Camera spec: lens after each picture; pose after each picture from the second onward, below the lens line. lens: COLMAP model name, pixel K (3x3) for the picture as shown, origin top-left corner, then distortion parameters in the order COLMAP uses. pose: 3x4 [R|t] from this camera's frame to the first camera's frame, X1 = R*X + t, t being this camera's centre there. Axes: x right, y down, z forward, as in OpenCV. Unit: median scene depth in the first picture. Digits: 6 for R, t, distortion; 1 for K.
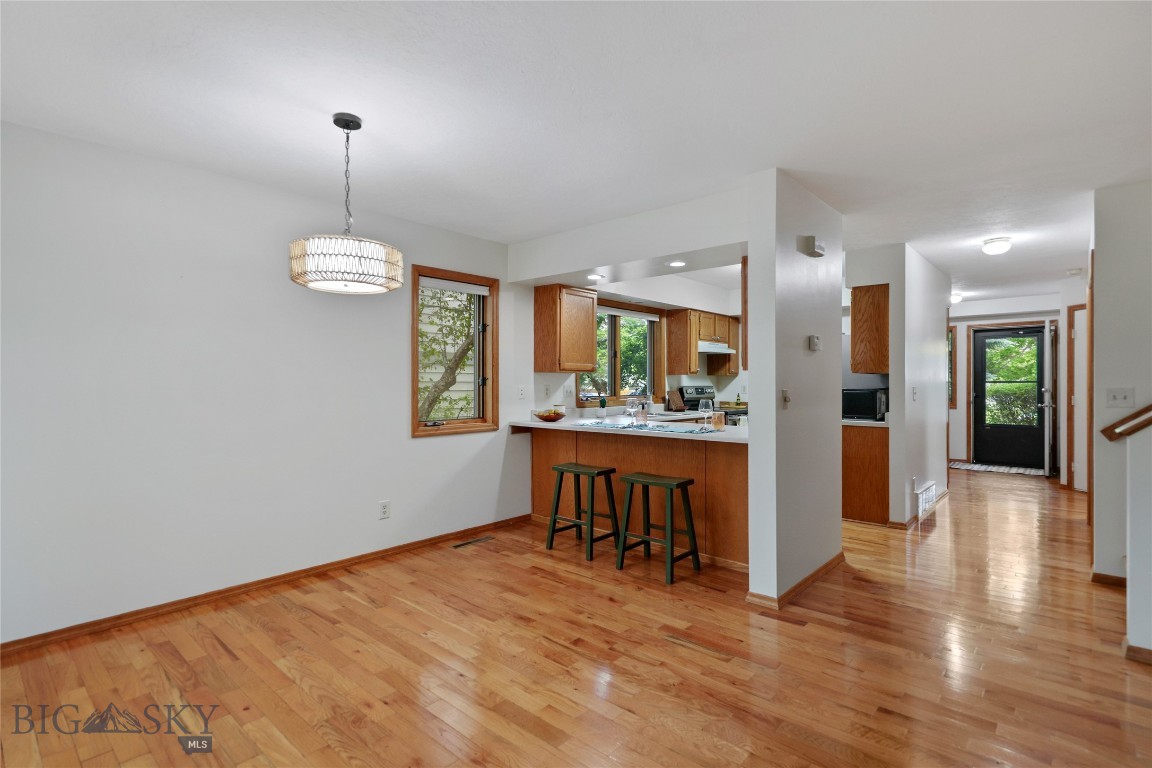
lens RADIAL K [[552.2, 0, 577.3], [0, 552.2, 381.9], [0, 0, 1]] dist [0.011857, 0.001022]
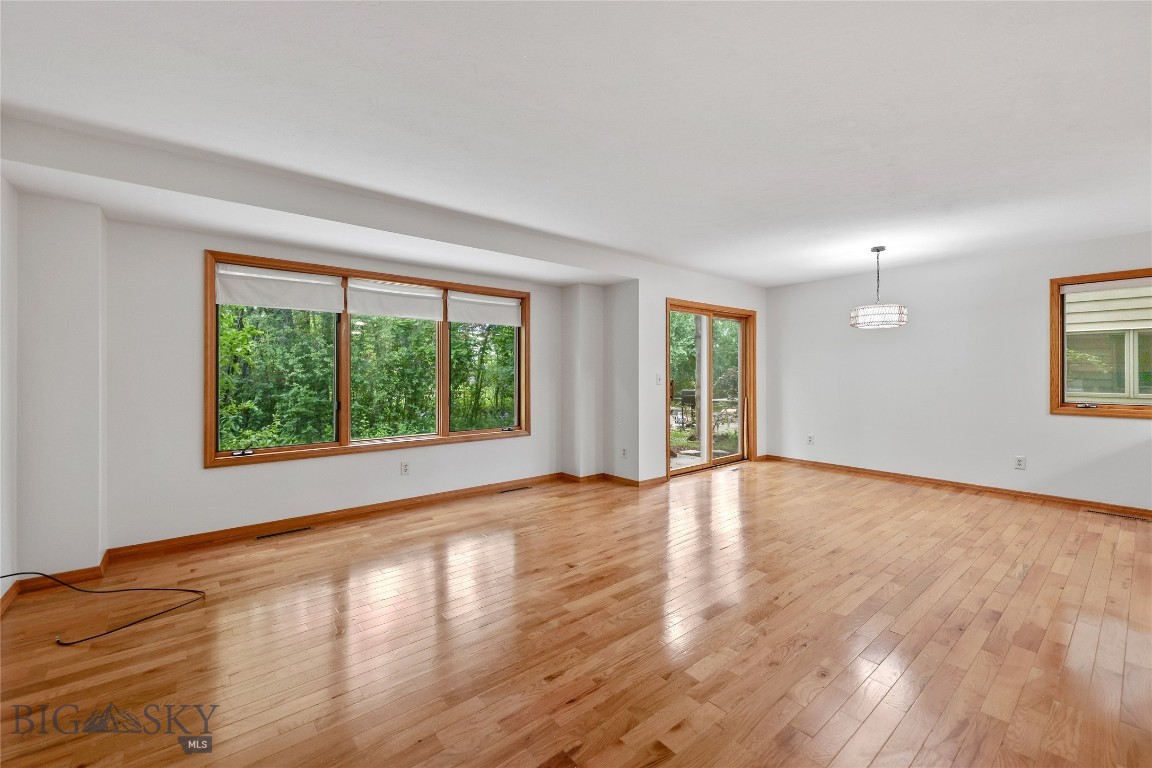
lens RADIAL K [[459.4, 0, 577.3], [0, 459.4, 387.1], [0, 0, 1]] dist [0.013050, -0.000078]
pose [[-0.152341, 0.034150, -0.987738, 0.789312], [0.003233, 0.999415, 0.034055, -0.002731], [0.988323, 0.001995, -0.152363, 0.064945]]
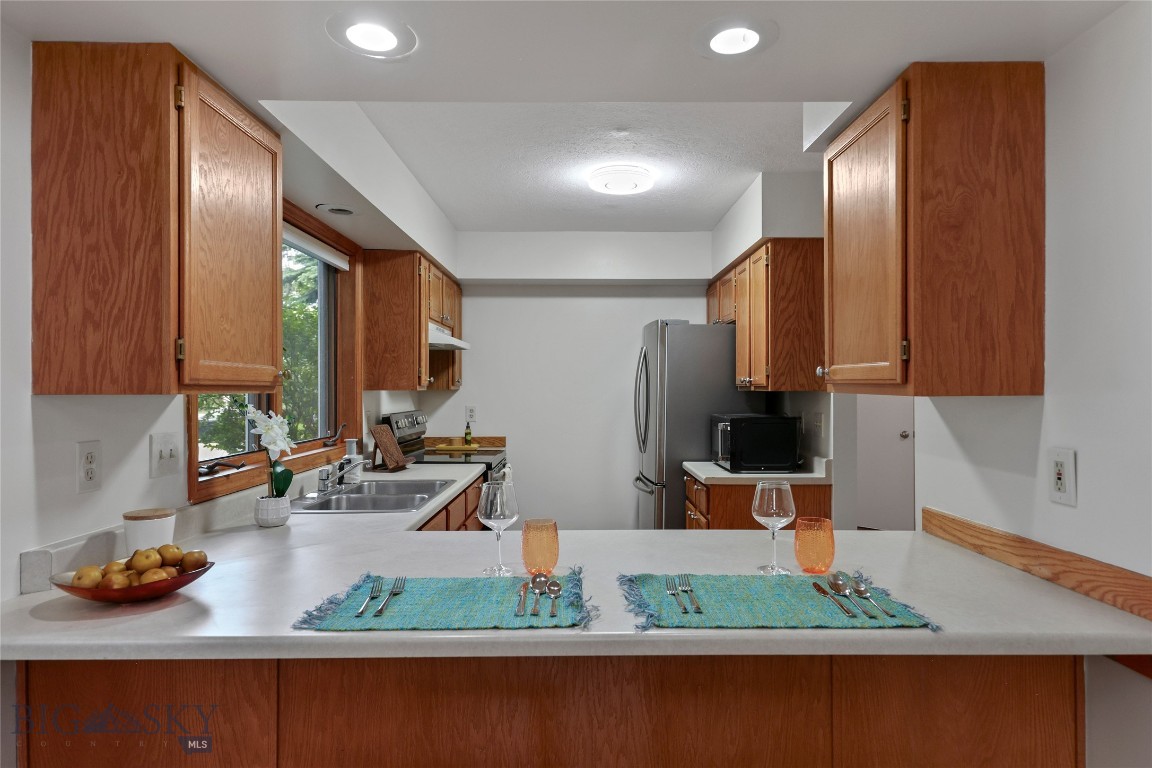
lens RADIAL K [[664.6, 0, 584.5], [0, 664.6, 386.3], [0, 0, 1]] dist [0.012335, -0.000719]
pose [[0.740016, -0.000999, 0.672589, -0.098907], [0.002574, 0.999996, -0.001347, -0.020183], [-0.672585, 0.002728, 0.740015, 0.634395]]
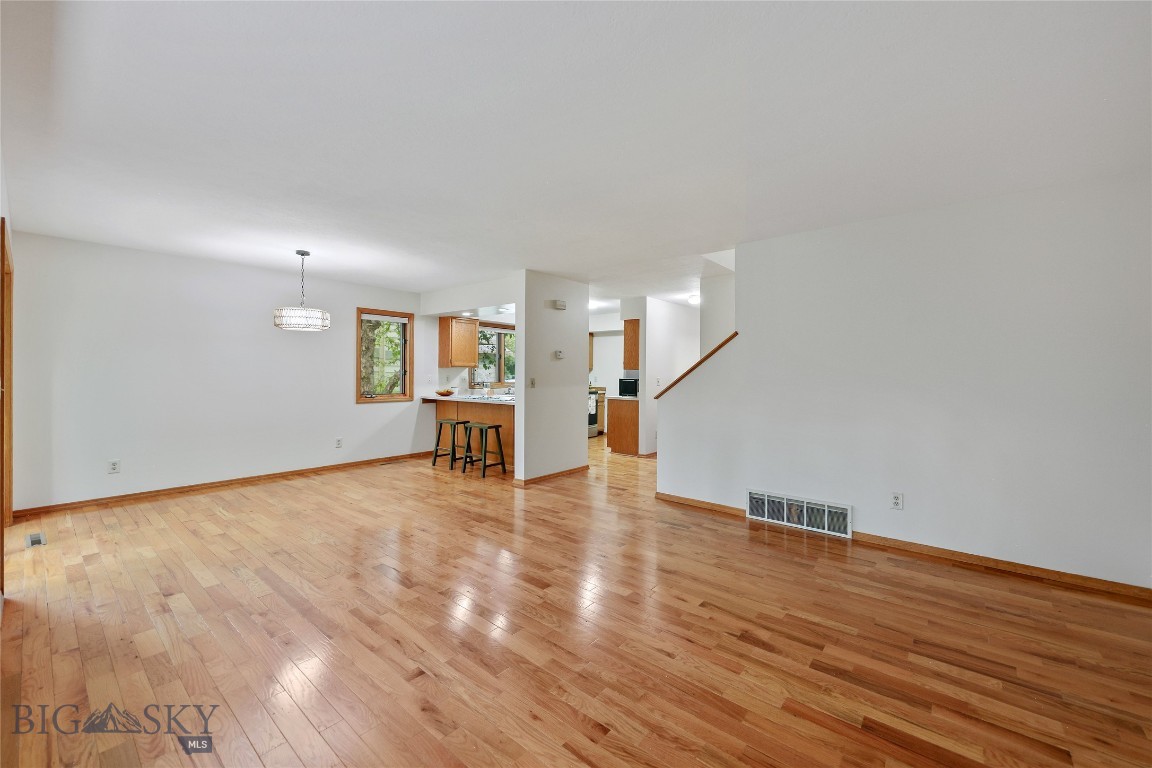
lens RADIAL K [[459.4, 0, 579.1], [0, 459.4, 374.8], [0, 0, 1]] dist [0.013050, -0.000078]
pose [[0.999501, 0.007621, 0.030654, 0.318716], [-0.007787, 0.999956, 0.005311, -0.005441], [-0.030612, -0.005547, 0.999516, -0.438174]]
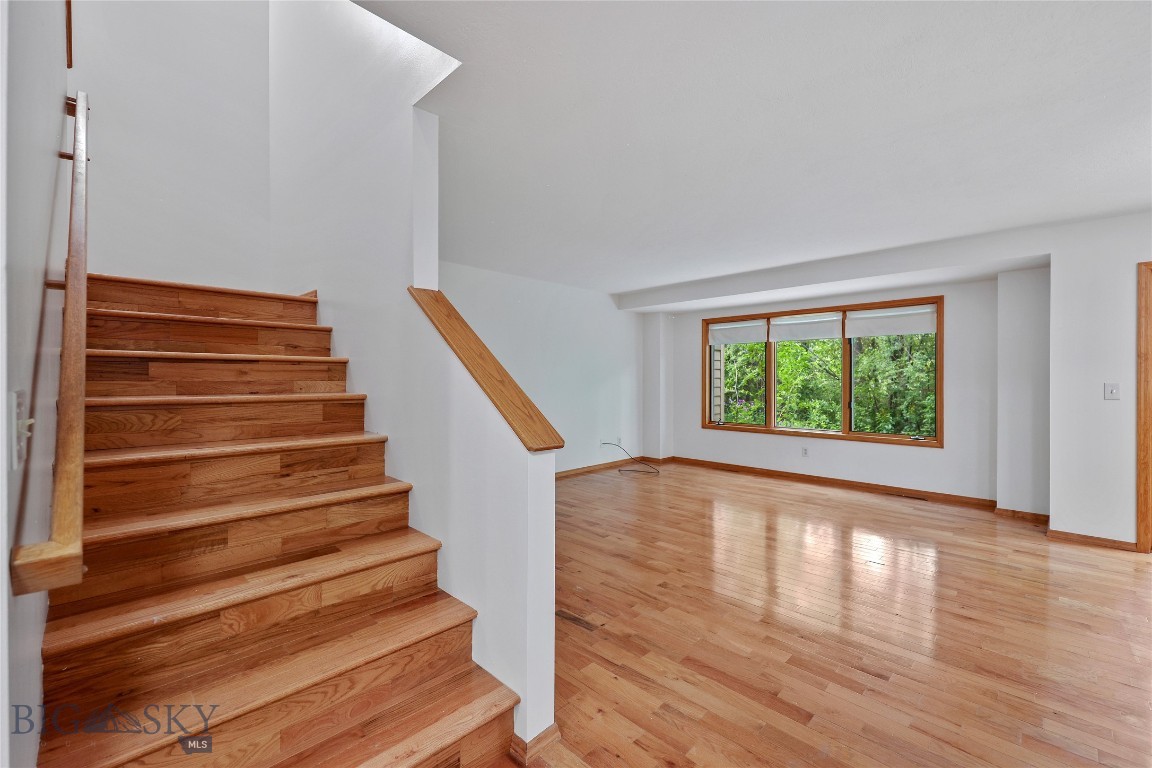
lens RADIAL K [[477.4, 0, 586.5], [0, 477.4, 380.6], [0, 0, 1]] dist [-0.001522, -0.000114]
pose [[-0.998930, -0.002434, 0.046186, 0.473680], [-0.002577, 0.999992, -0.003031, 0.004618], [-0.046179, -0.003147, -0.998928, 0.854616]]
